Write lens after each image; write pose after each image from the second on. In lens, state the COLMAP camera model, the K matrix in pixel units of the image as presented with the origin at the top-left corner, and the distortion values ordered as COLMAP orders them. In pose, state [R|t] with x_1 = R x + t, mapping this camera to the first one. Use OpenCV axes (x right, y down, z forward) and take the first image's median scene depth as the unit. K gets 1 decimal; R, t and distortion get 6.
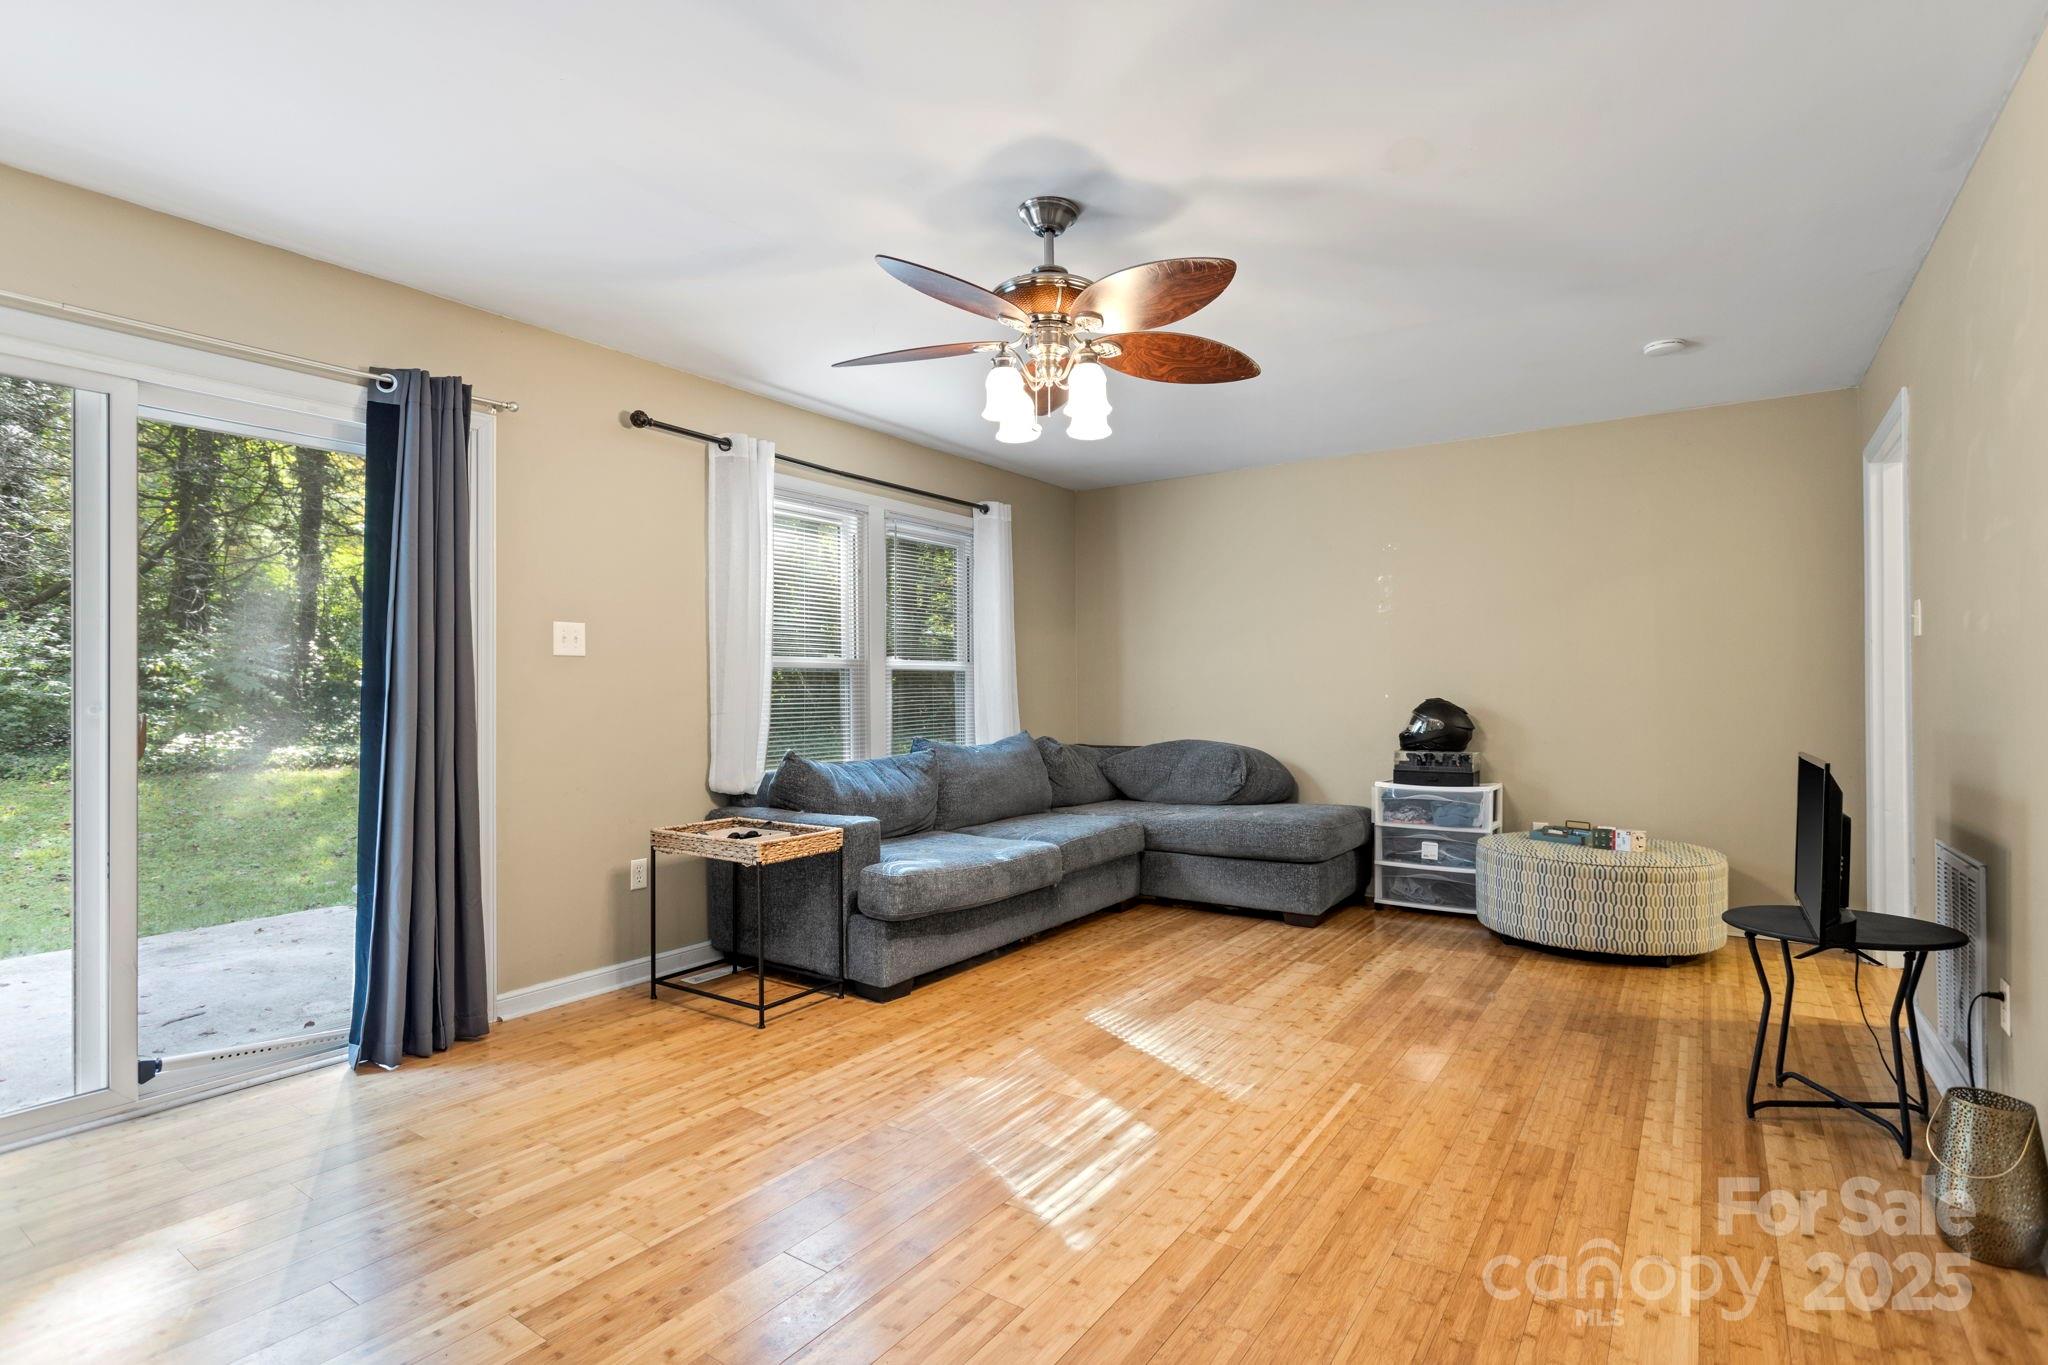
lens RADIAL K [[988.7, 0, 1029.0], [0, 988.7, 689.4], [0, 0, 1]] dist [-0.013653, 0.005841]
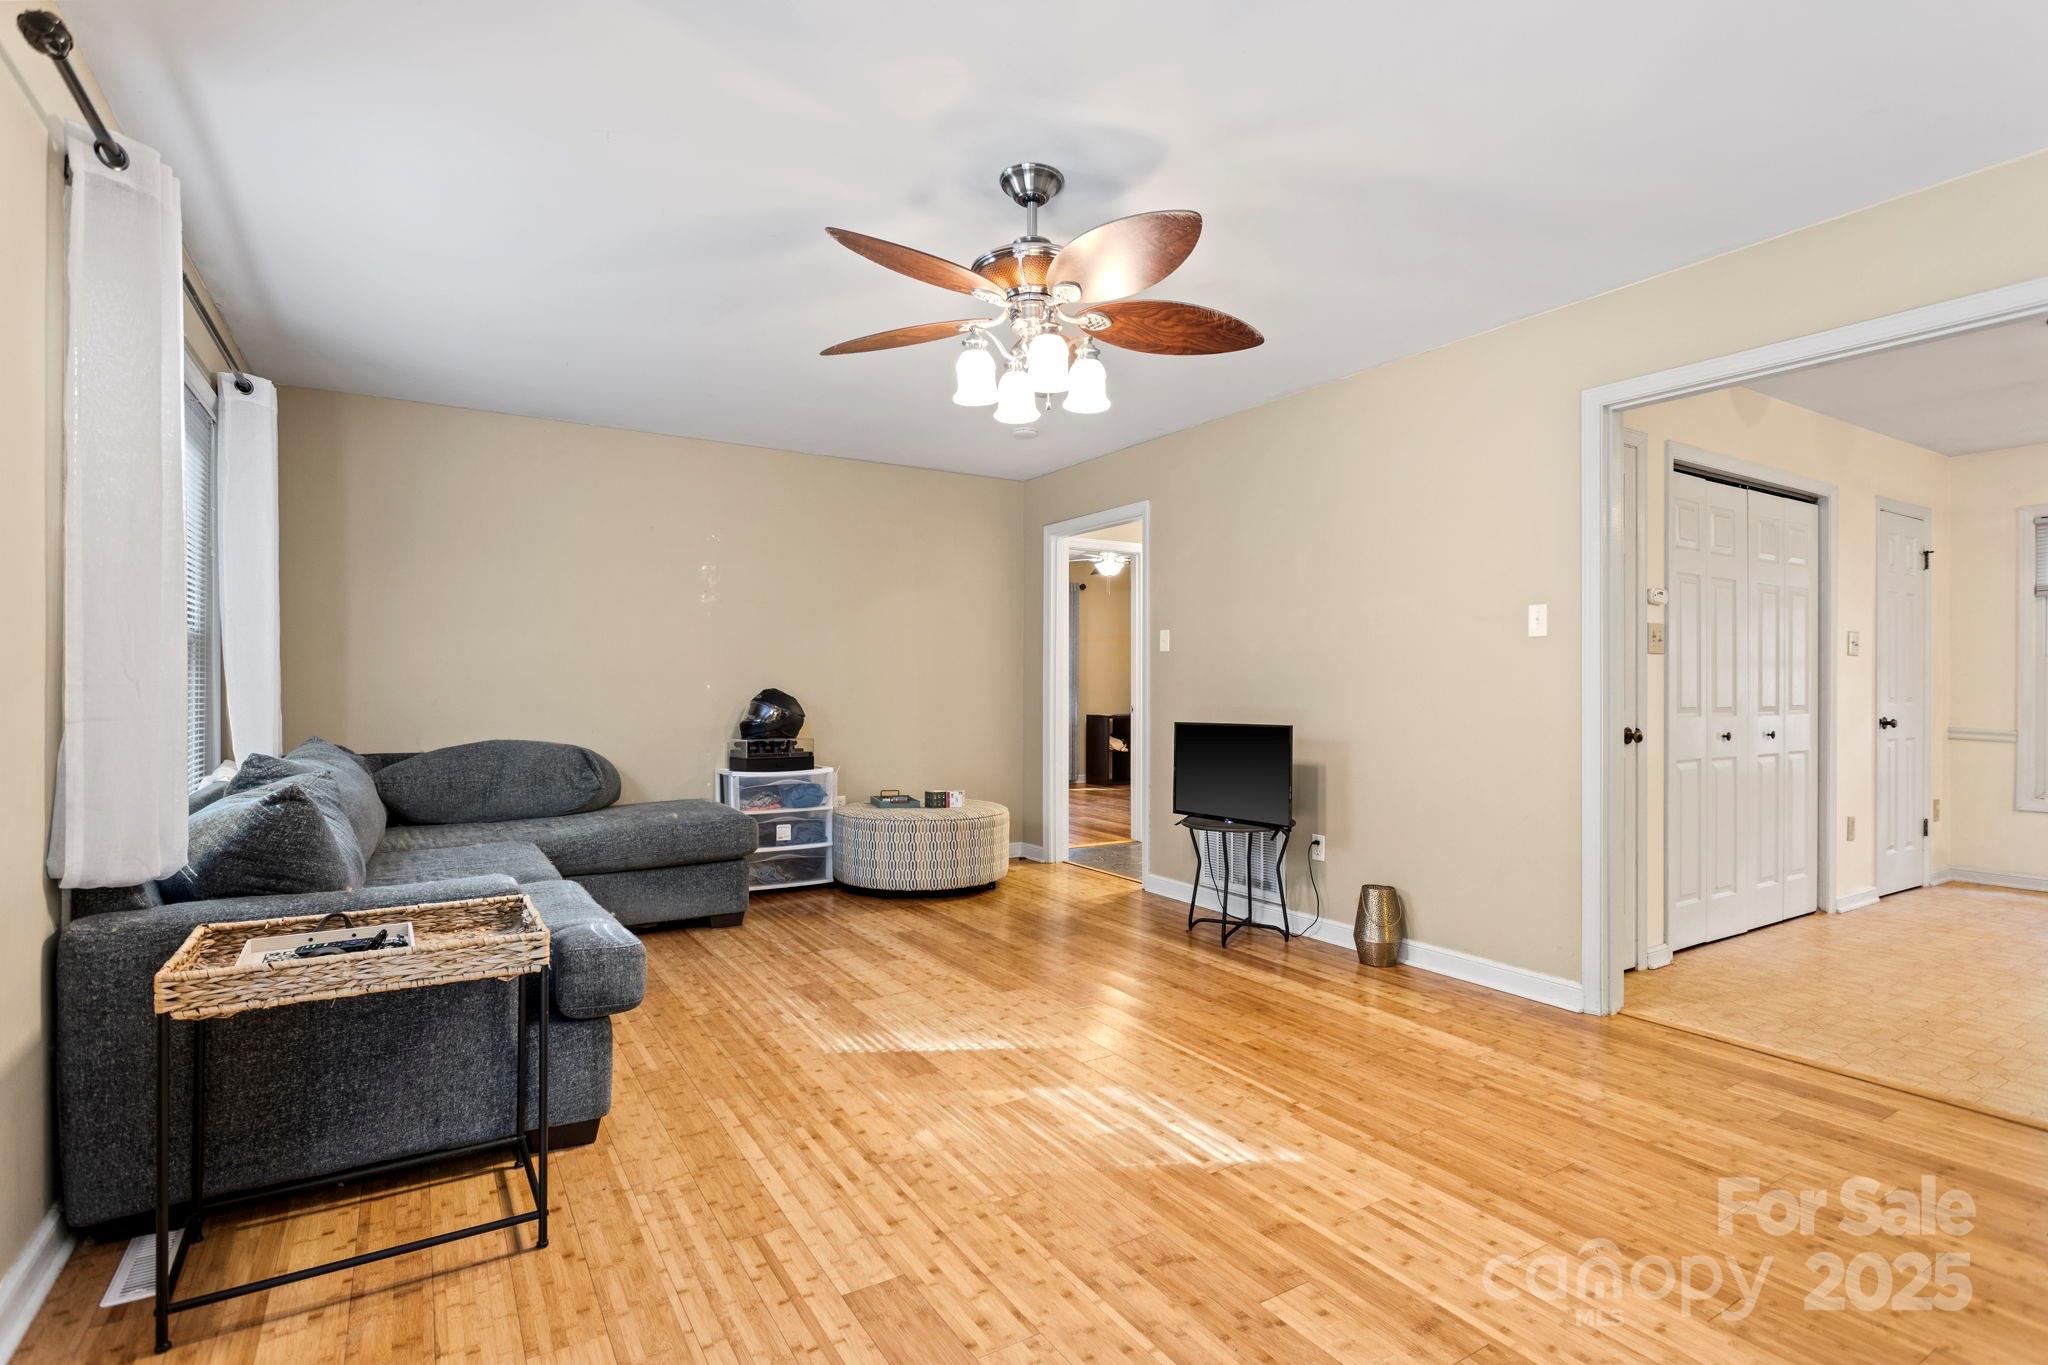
lens RADIAL K [[988.7, 0, 1026.5], [0, 988.7, 683.2], [0, 0, 1]] dist [-0.013653, 0.005841]
pose [[0.402248, 0.007438, 0.915501, -0.656712], [-0.008970, 0.999951, -0.004183, 0.007118], [-0.915487, -0.006529, 0.402295, 0.474717]]
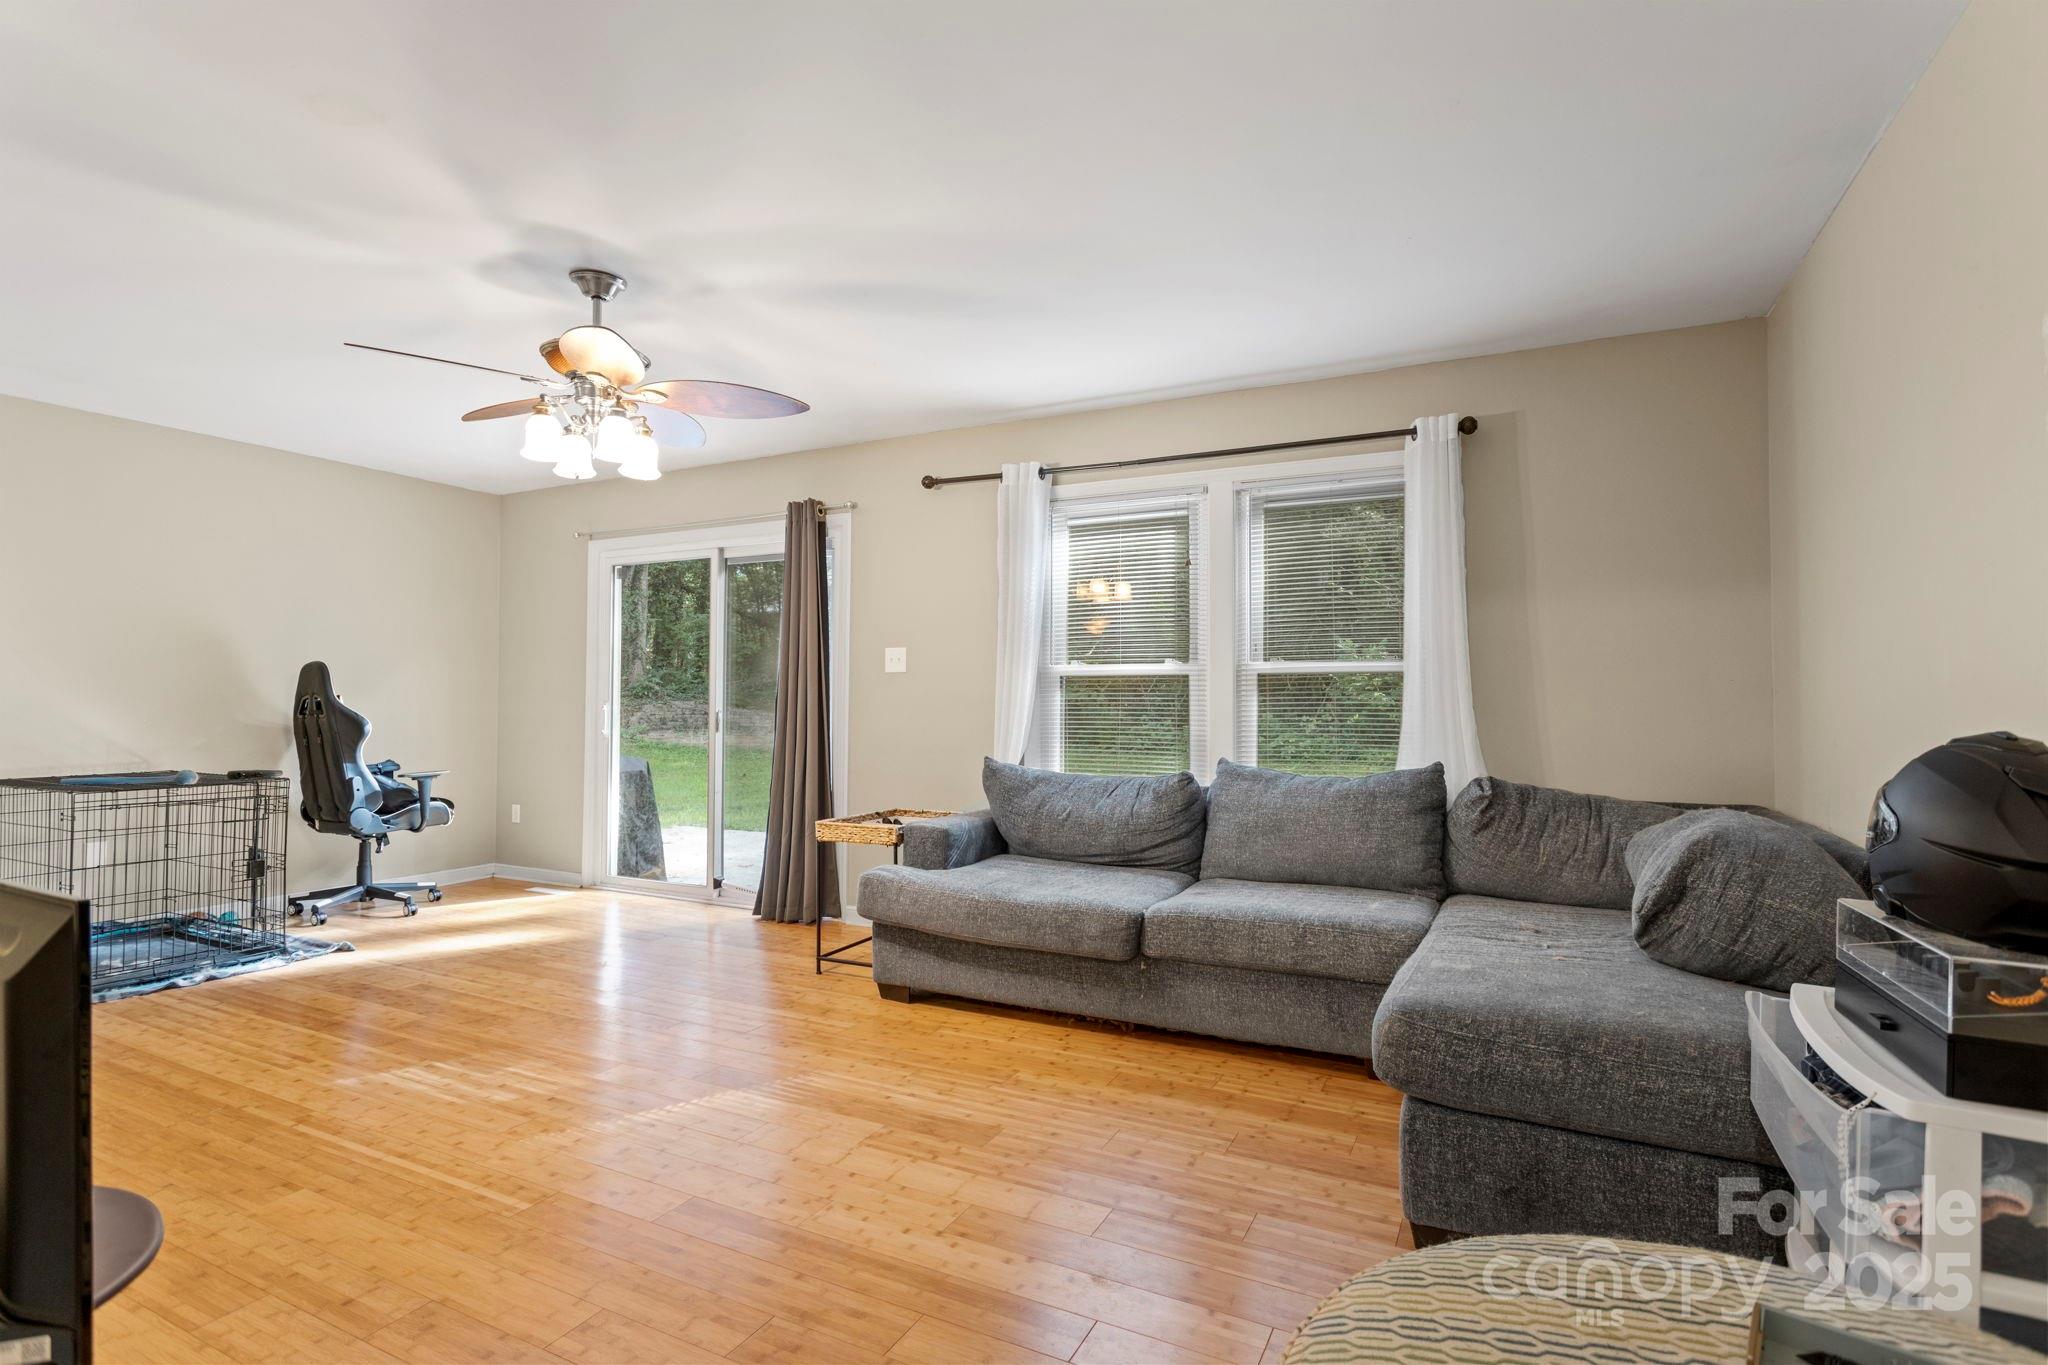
lens RADIAL K [[988.7, 0, 1034.7], [0, 988.7, 677.3], [0, 0, 1]] dist [-0.013653, 0.005841]
pose [[0.138830, -0.019548, -0.990123, 0.935194], [-0.001949, 0.999798, -0.020012, -0.000570], [0.990314, 0.004708, 0.138764, 1.034977]]
